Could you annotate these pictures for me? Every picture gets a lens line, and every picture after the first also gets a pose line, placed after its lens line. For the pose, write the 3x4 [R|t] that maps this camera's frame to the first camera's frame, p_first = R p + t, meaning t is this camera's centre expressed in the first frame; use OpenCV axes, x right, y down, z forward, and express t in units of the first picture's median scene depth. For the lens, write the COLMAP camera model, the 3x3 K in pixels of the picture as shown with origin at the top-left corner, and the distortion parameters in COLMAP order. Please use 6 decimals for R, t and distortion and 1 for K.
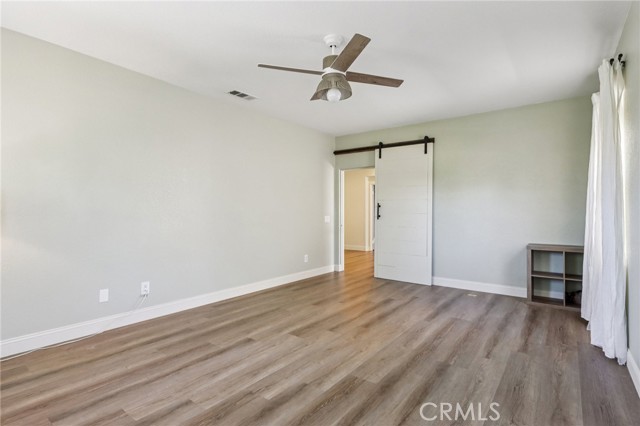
lens RADIAL K [[323.6, 0, 319.8], [0, 323.6, 211.6], [0, 0, 1]] dist [0.008876, -0.005621]
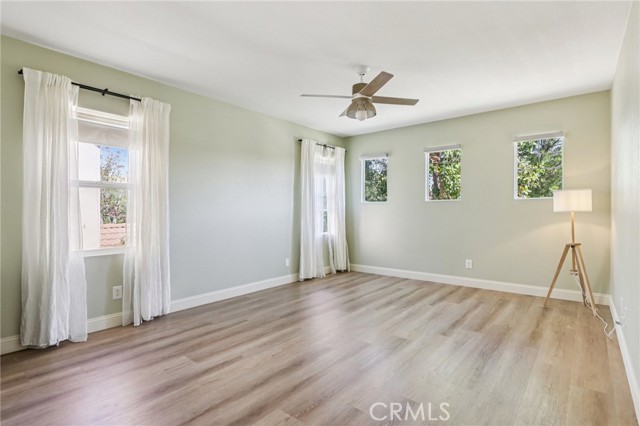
lens RADIAL K [[323.6, 0, 320.2], [0, 323.6, 210.7], [0, 0, 1]] dist [0.008876, -0.005621]
pose [[-0.999219, -0.000661, 0.039506, 0.138009], [-0.000457, 0.999987, 0.005164, -0.007201], [-0.039509, 0.005142, -0.999206, 2.018936]]
